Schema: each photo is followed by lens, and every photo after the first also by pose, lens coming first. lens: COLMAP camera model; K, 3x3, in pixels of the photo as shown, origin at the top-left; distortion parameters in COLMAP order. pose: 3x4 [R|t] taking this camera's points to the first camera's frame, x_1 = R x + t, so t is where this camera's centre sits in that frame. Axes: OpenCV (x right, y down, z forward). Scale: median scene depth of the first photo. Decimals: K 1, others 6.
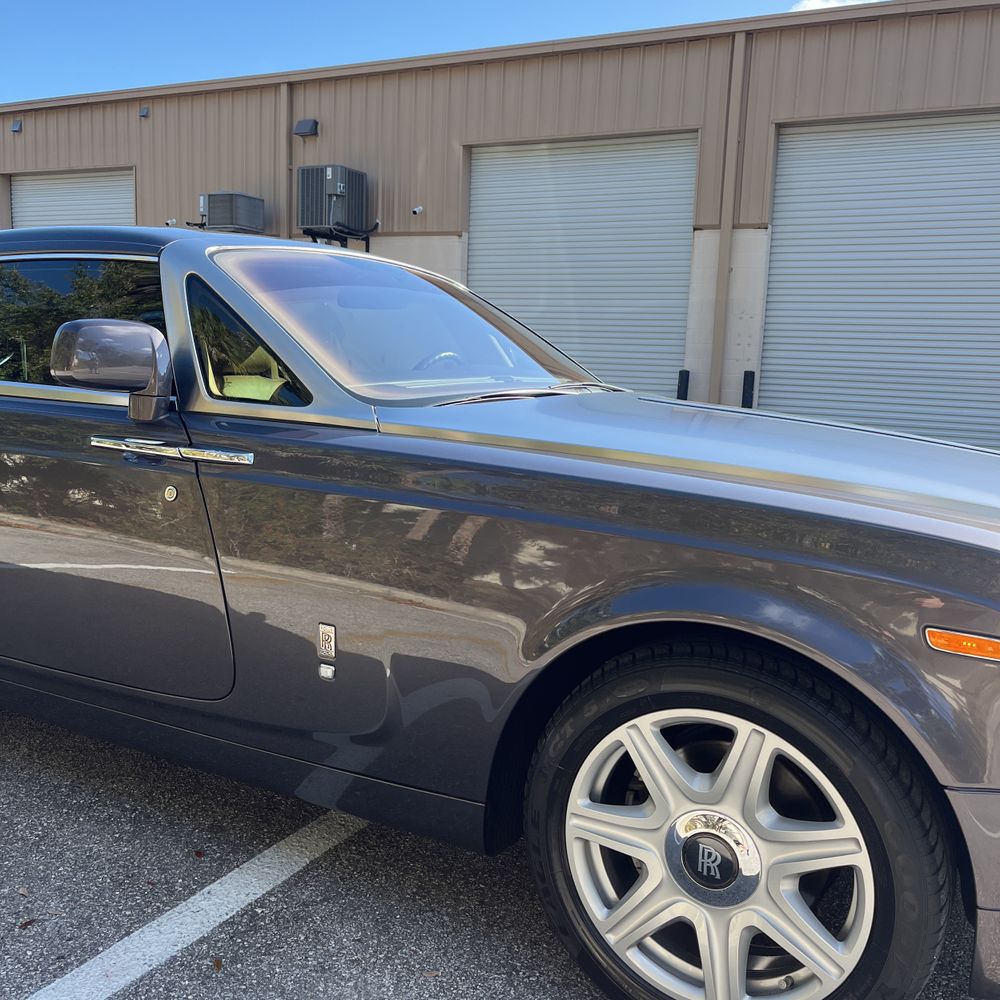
lens RADIAL K [[1019.4, 0, 500.6], [0, 1019.4, 520.0], [0, 0, 1]] dist [0.019002, -0.006892]
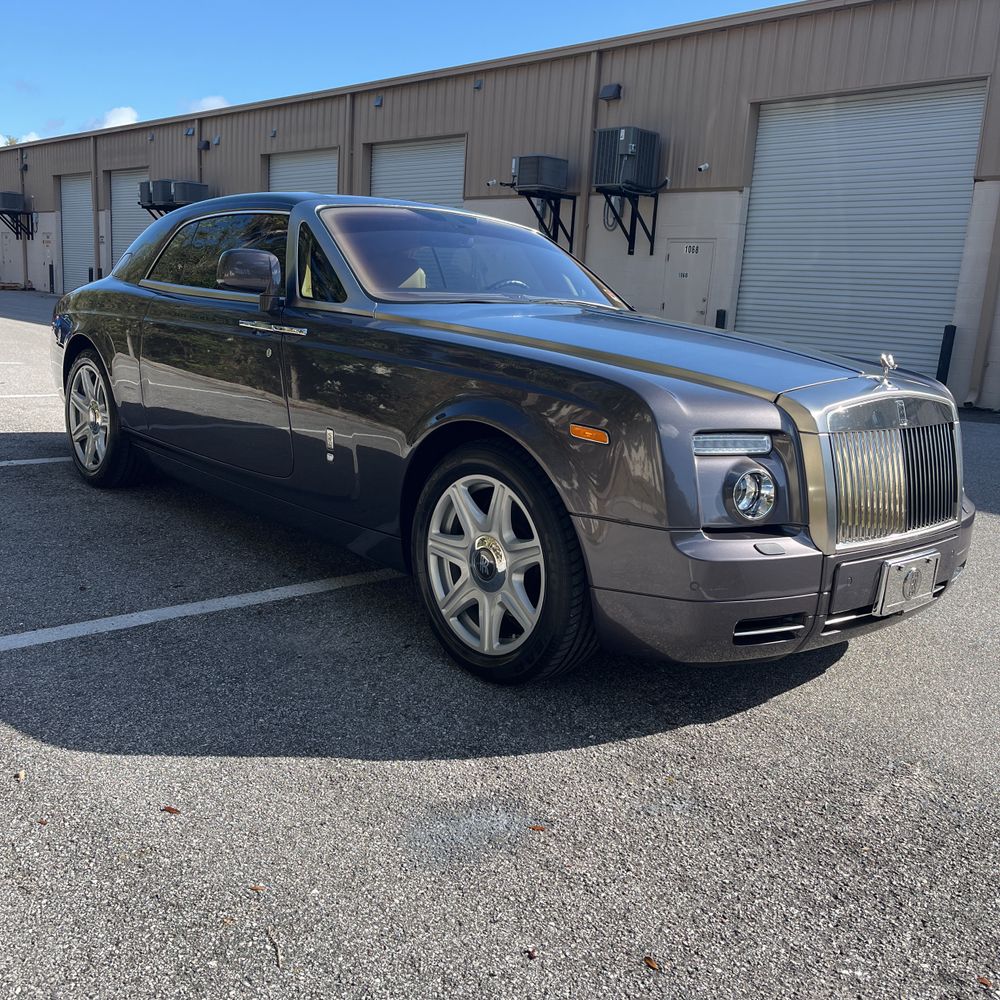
lens RADIAL K [[996.7, 0, 497.6], [0, 996.7, 531.6], [0, 0, 1]] dist [0.019943, -0.015916]
pose [[0.942529, 0.095474, -0.320192, 0.098889], [-0.077352, 0.994622, 0.068878, 0.020944], [0.325046, -0.040152, 0.944845, -0.075883]]
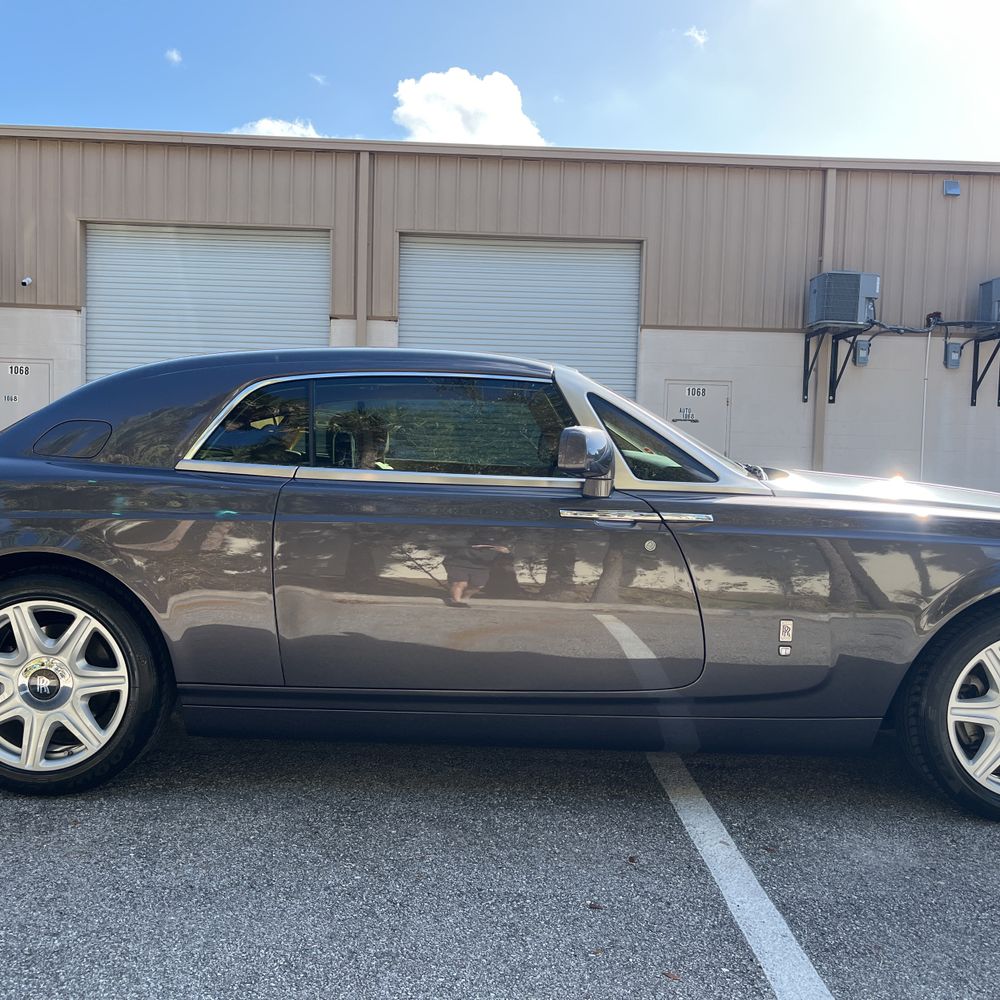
lens RADIAL K [[1022.0, 0, 500.0], [0, 1022.0, 500.0], [0, 0, 1]] dist [0.015194, 0.024542]
pose [[0.870644, -0.041386, 0.490169, -0.201503], [0.084191, 0.994289, -0.065590, -0.002194], [-0.484655, 0.098373, 0.869156, -0.026224]]
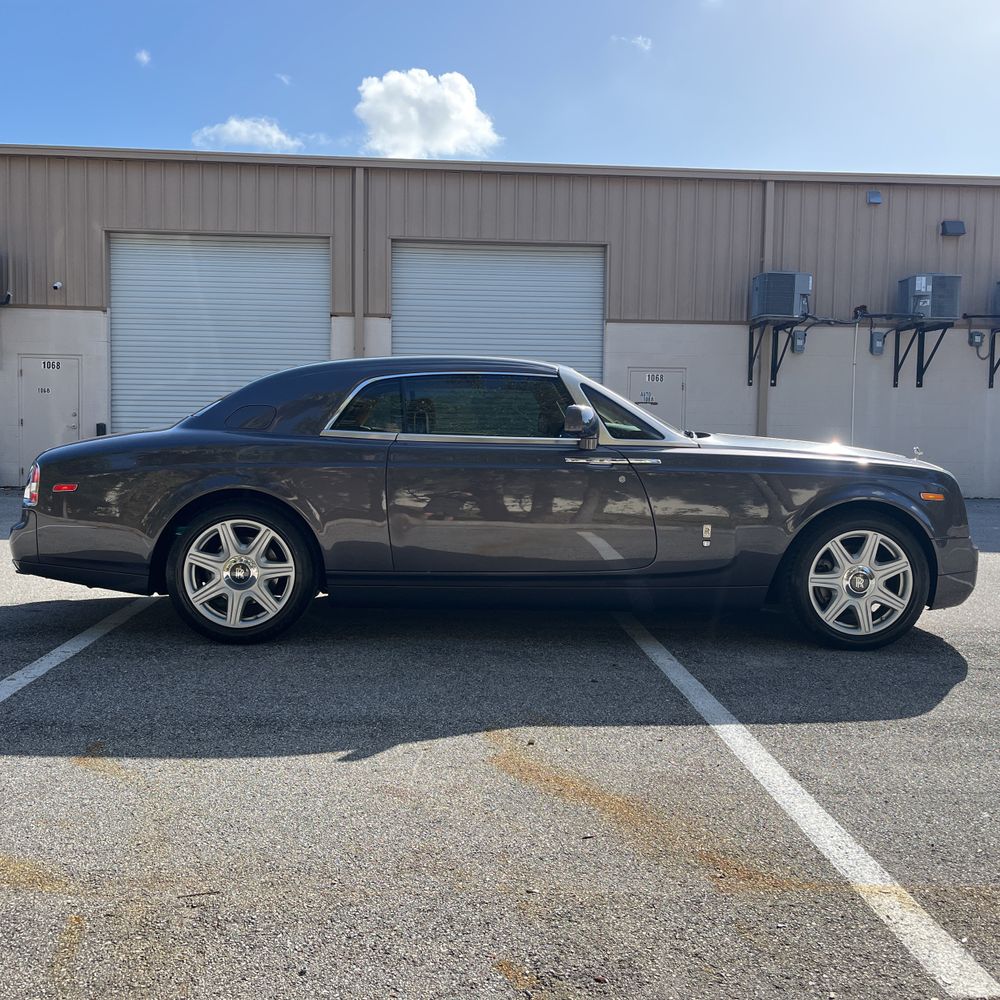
lens RADIAL K [[1013.2, 0, 500.0], [0, 1013.2, 500.0], [0, 0, 1]] dist [0.016713, 0.034107]
pose [[0.852781, -0.062000, 0.518575, -0.290057], [0.101370, 0.993695, -0.047895, 0.016993], [-0.512336, 0.093412, 0.853690, -0.133625]]
